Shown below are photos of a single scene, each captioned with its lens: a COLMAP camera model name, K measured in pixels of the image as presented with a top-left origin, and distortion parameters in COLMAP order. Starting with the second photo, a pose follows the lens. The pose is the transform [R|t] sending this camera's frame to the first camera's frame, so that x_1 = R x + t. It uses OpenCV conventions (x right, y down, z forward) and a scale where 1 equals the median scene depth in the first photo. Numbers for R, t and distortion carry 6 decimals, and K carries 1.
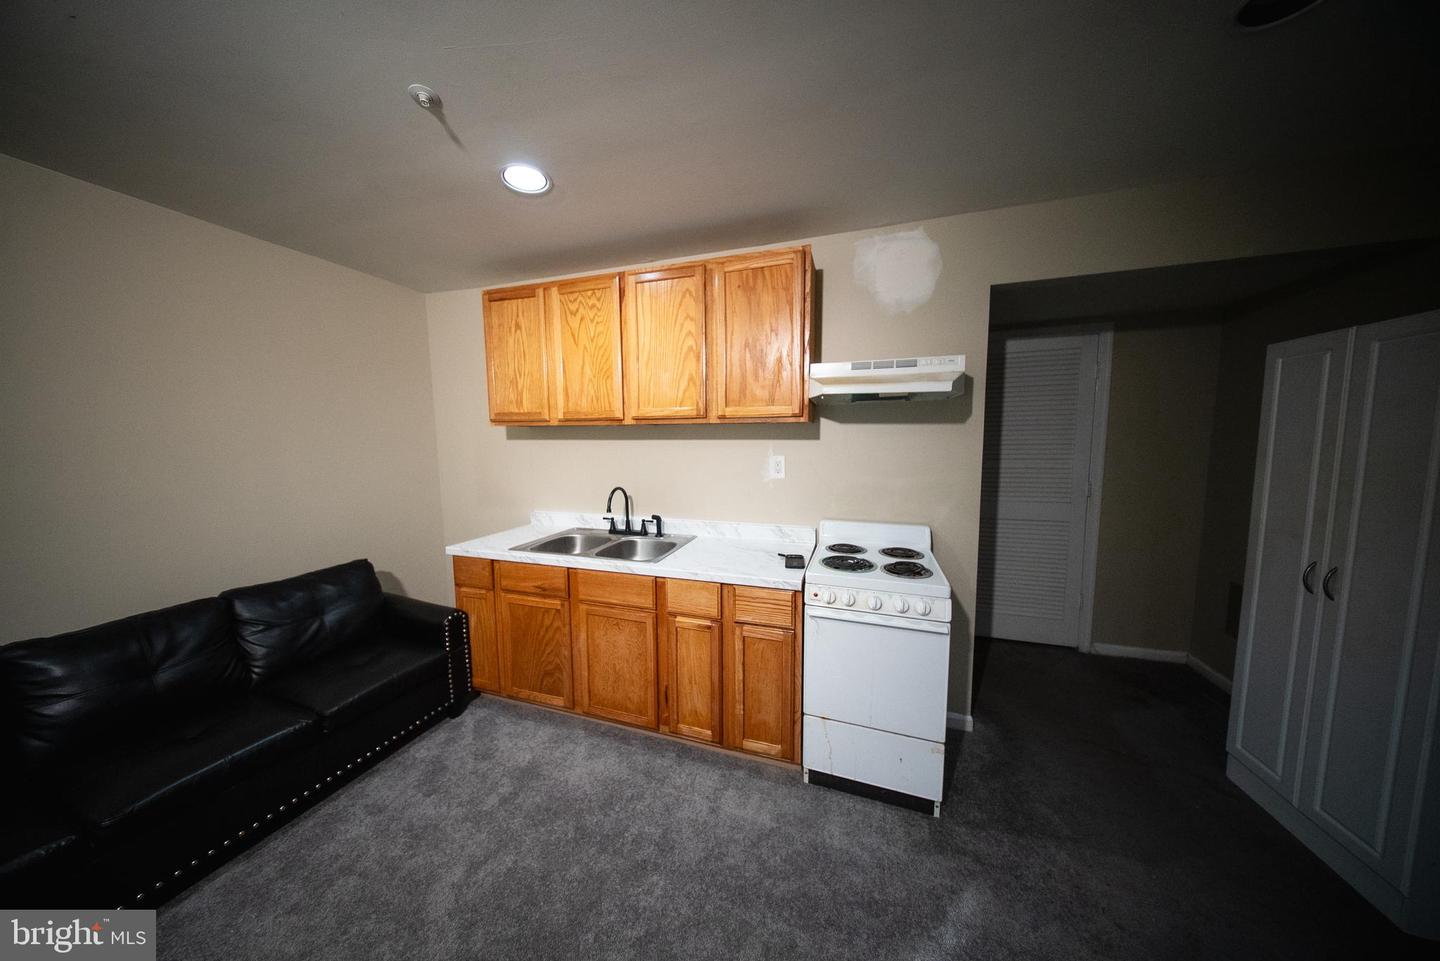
lens RADIAL K [[421.8, 0, 716.6], [0, 421.8, 477.4], [0, 0, 1]] dist [0.003591, -0.002648]
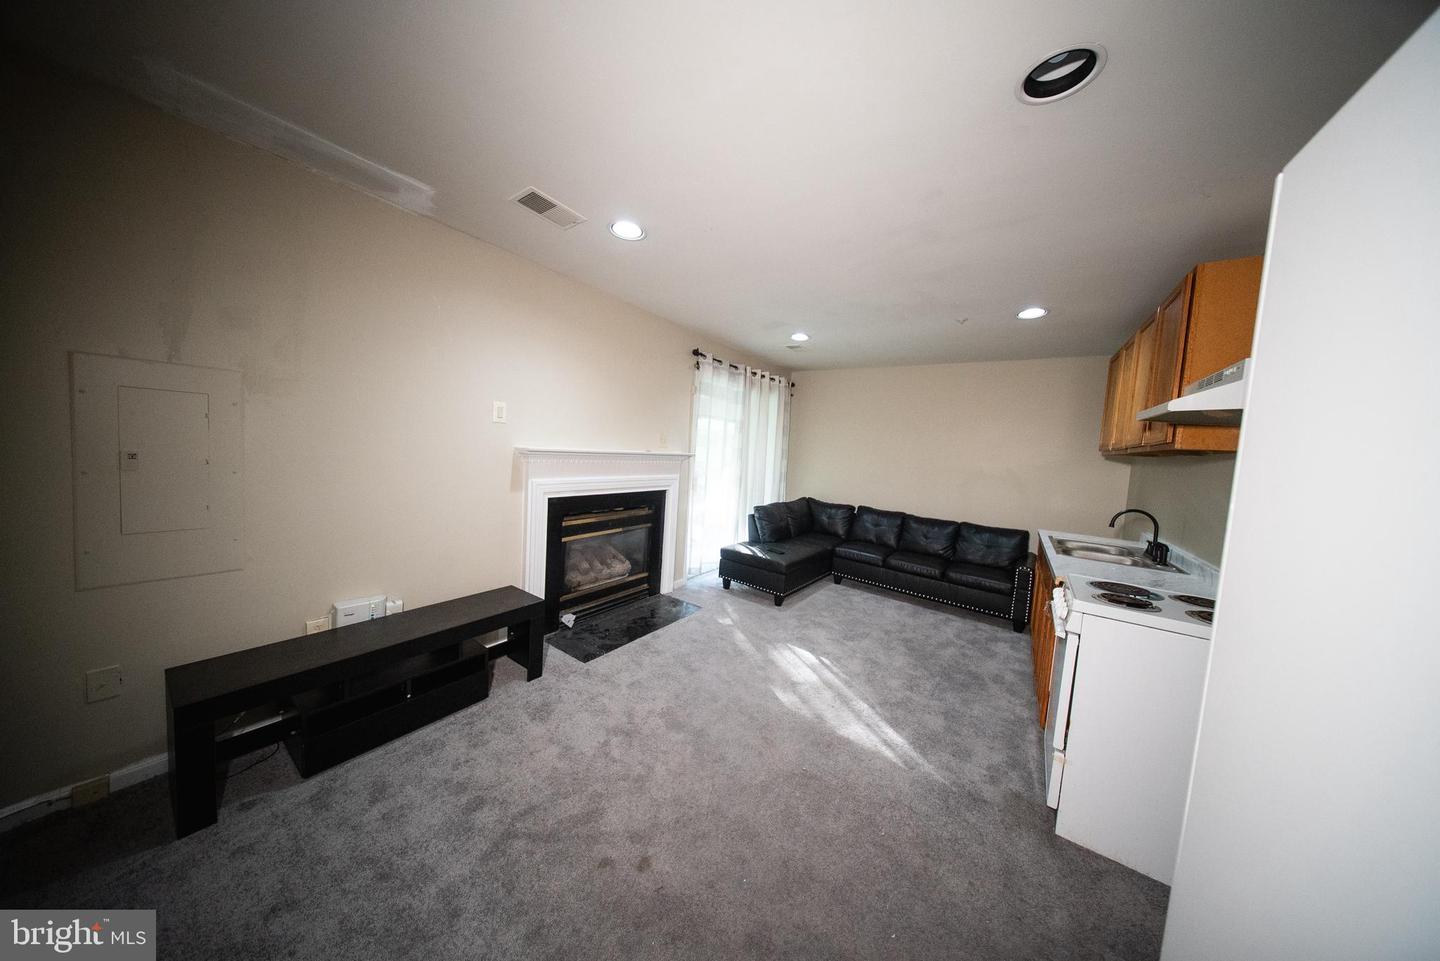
lens RADIAL K [[421.8, 0, 715.6], [0, 421.8, 475.4], [0, 0, 1]] dist [0.003591, -0.002648]
pose [[-0.294873, 0.055266, -0.953937, 1.347173], [-0.150782, 0.983127, 0.103566, -0.015885], [0.943565, 0.174375, -0.281565, 0.292928]]
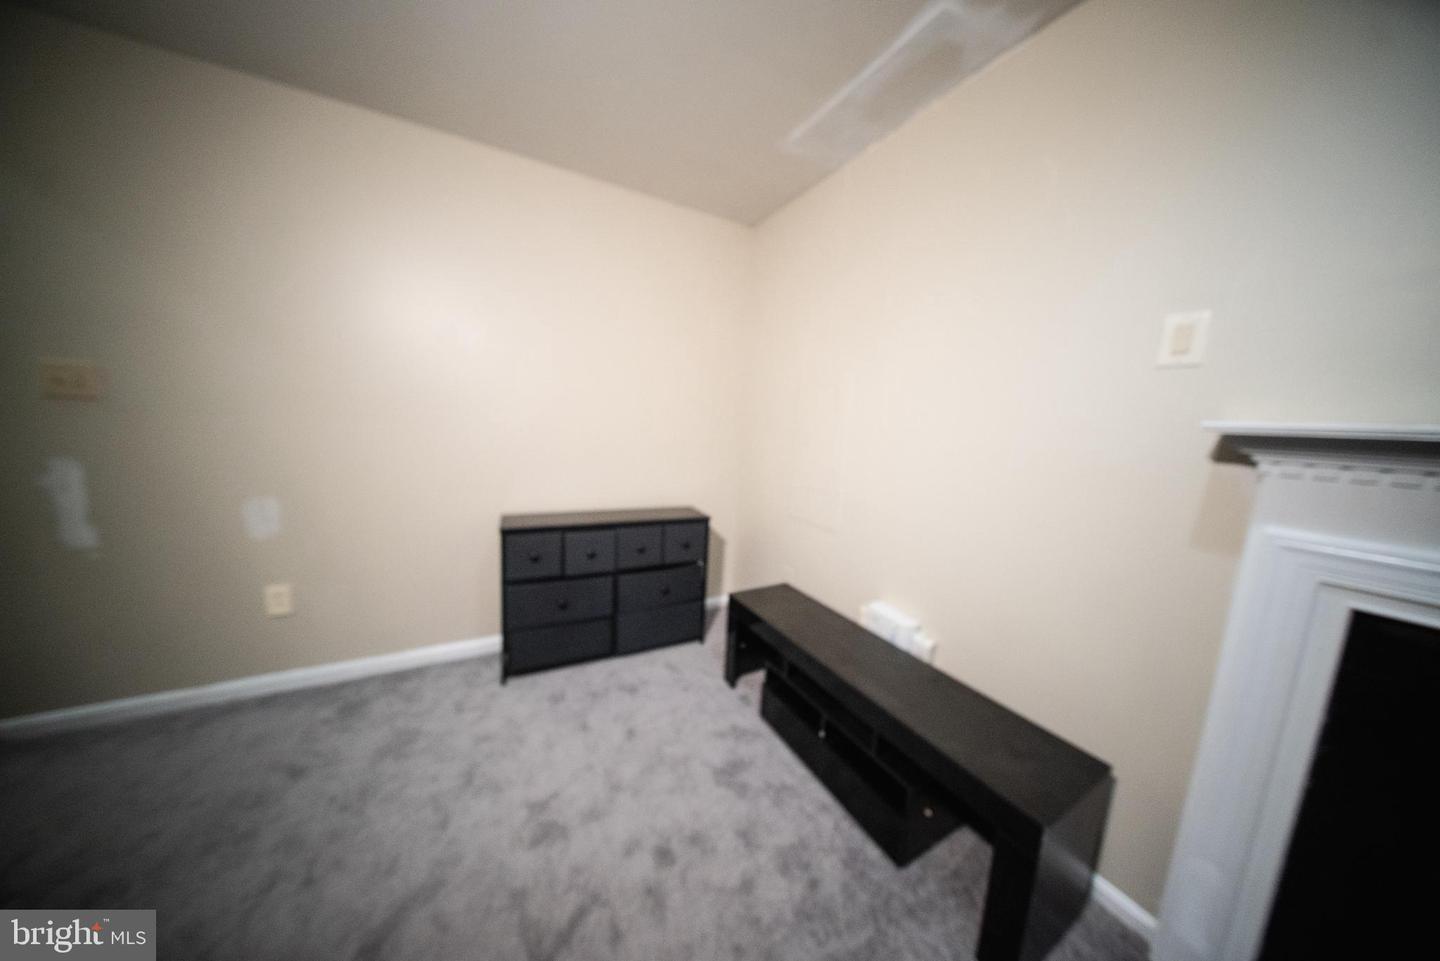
lens RADIAL K [[421.8, 0, 719.4], [0, 421.8, 478.2], [0, 0, 1]] dist [0.003591, -0.002648]
pose [[-0.730450, -0.121300, 0.672108, 0.365257], [0.019854, 0.979914, 0.198429, 0.076925], [-0.682678, 0.158286, -0.713370, 0.049594]]
